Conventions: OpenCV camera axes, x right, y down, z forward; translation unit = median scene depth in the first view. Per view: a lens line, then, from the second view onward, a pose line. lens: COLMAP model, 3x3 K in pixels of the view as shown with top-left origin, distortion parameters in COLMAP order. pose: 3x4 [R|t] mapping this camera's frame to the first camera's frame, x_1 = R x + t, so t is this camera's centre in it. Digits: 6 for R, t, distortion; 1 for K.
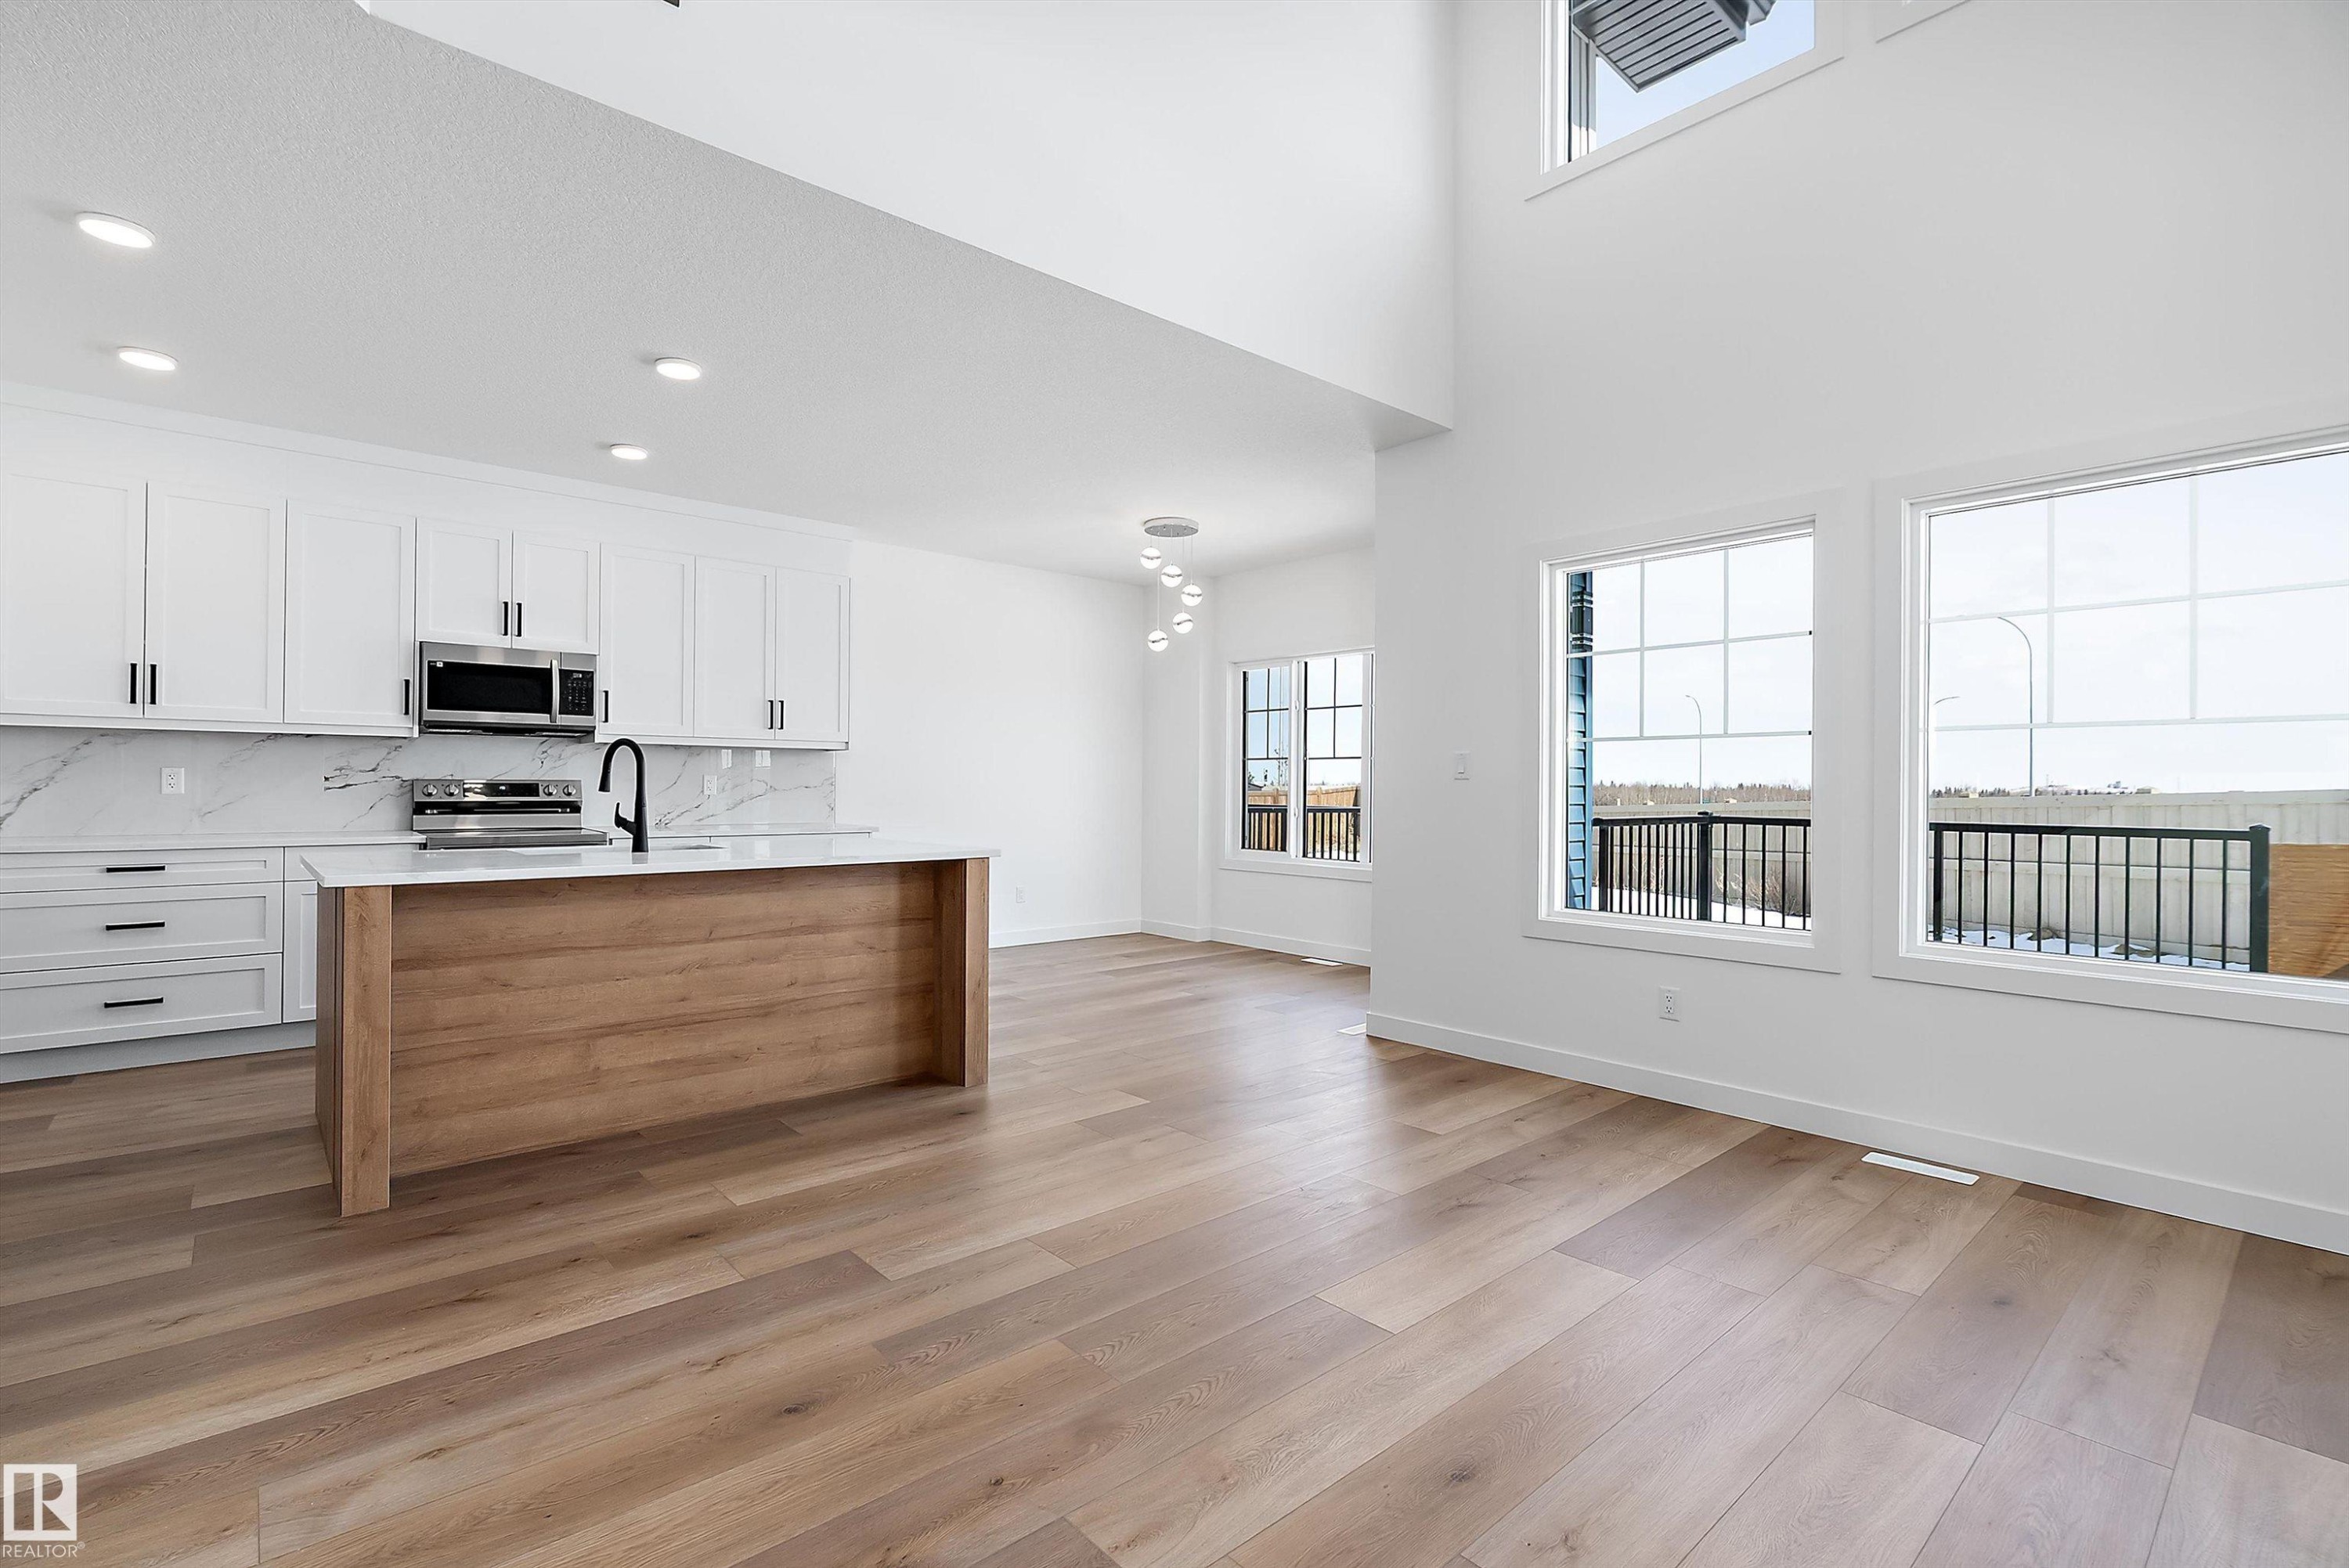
lens RADIAL K [[1051.7, 0, 1160.7], [0, 1051.7, 779.8], [0, 0, 1]] dist [-0.009414, -0.000044]
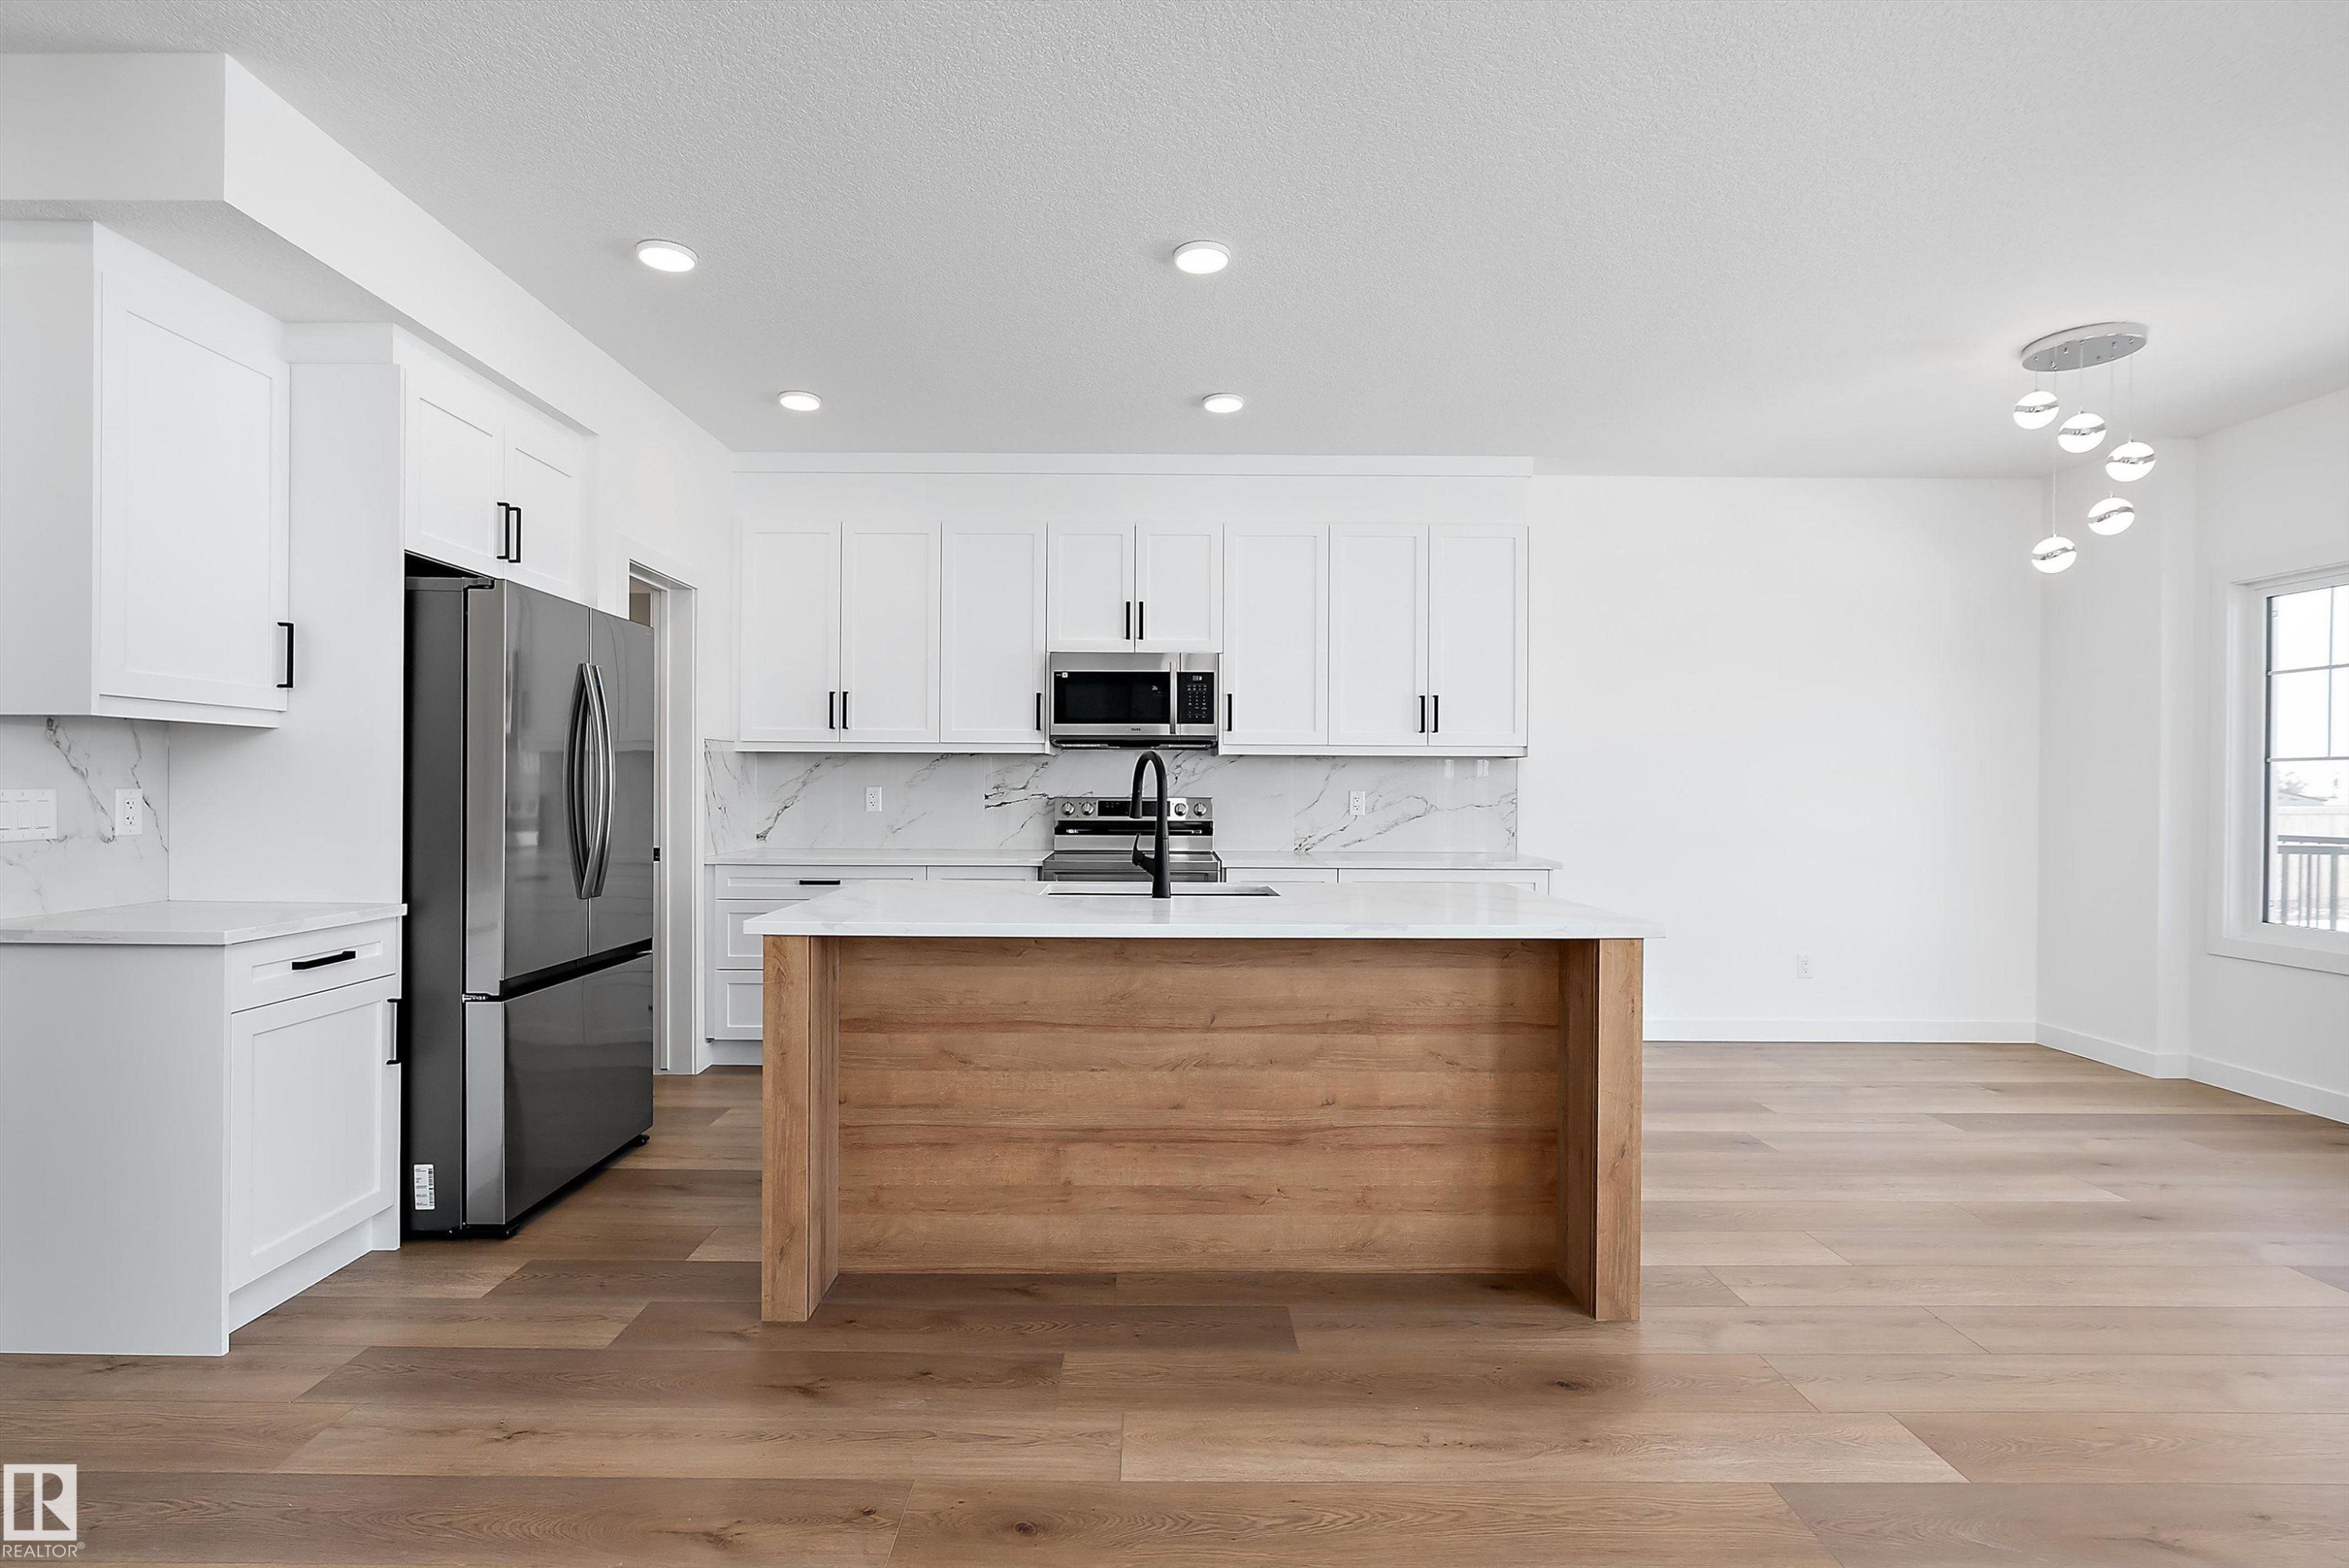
lens RADIAL K [[1130.8, 0, 1160.7], [0, 1130.8, 793.2], [0, 0, 1]] dist [-0.007448, 0.000696]
pose [[0.758433, 0.000846, -0.651751, 0.043880], [0.002776, 0.999986, 0.004528, -0.011038], [0.651745, -0.005243, 0.758420, 0.351482]]
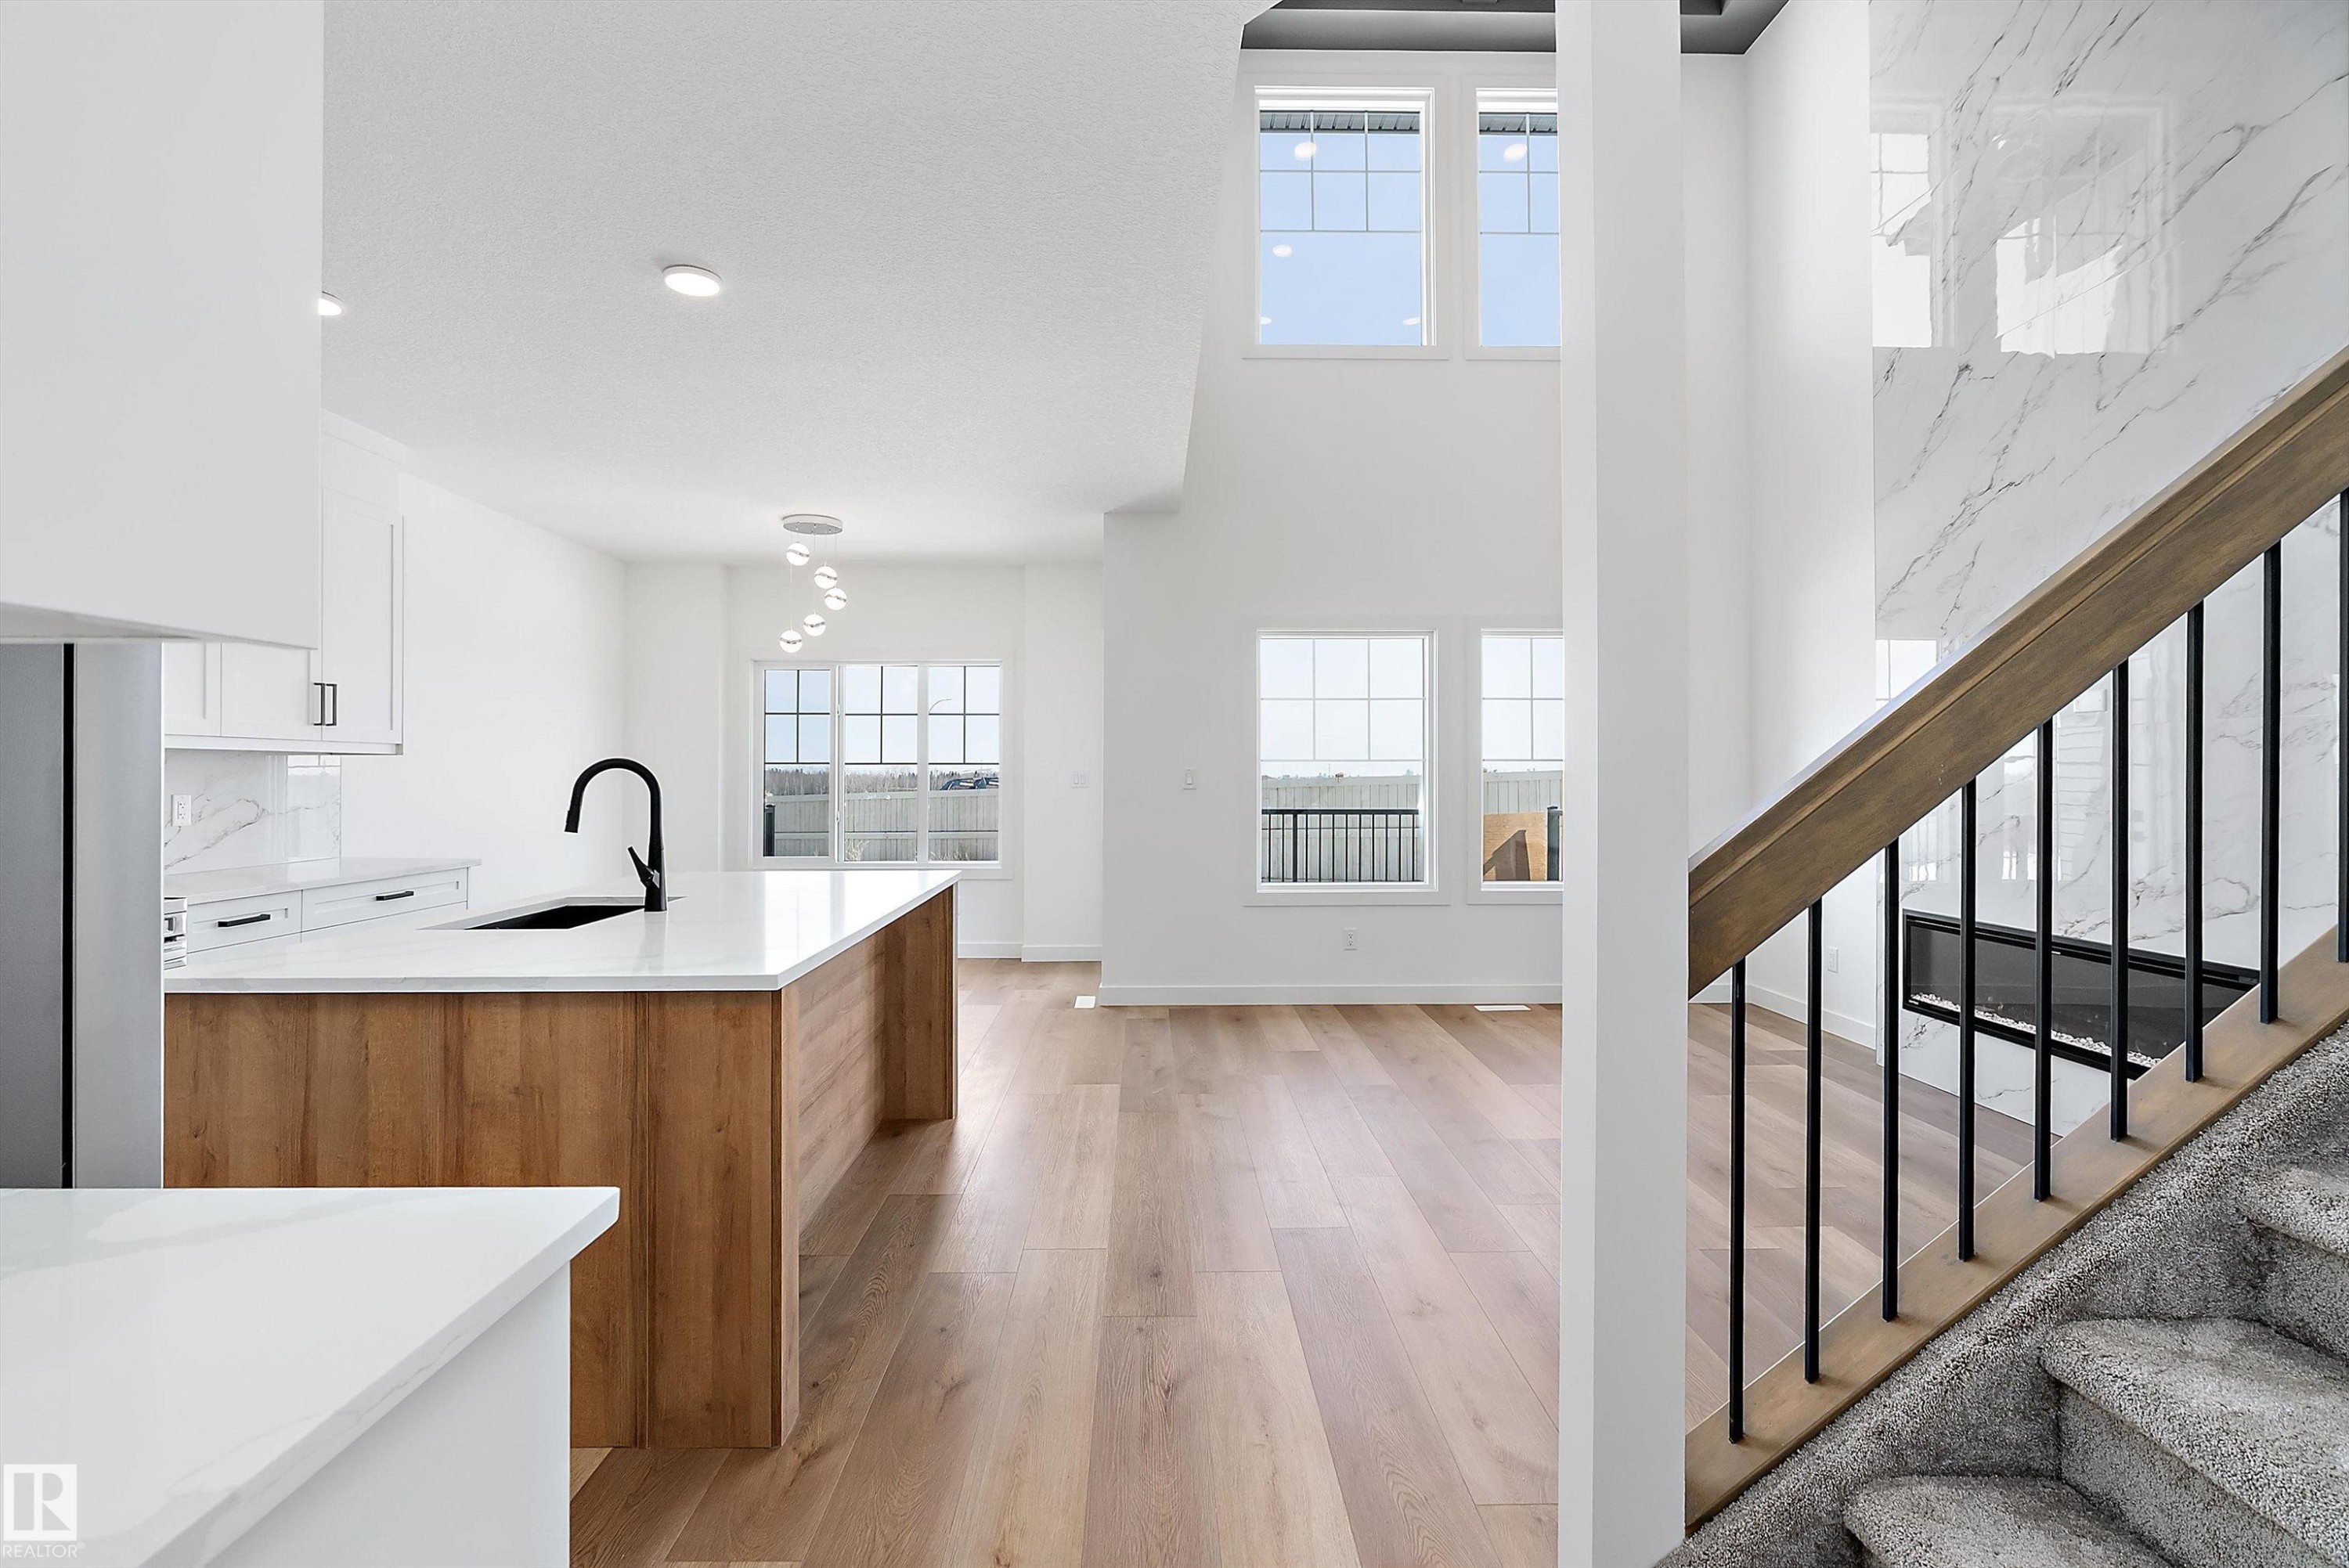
lens RADIAL K [[1040.3, 0, 1158.1], [0, 1040.3, 768.1], [0, 0, 1]] dist [-0.015416, -0.000070]
pose [[0.647110, -0.001866, 0.762394, -0.789191], [-0.000305, 0.999996, 0.002706, -0.033882], [-0.762397, -0.001984, 0.647107, 0.235449]]
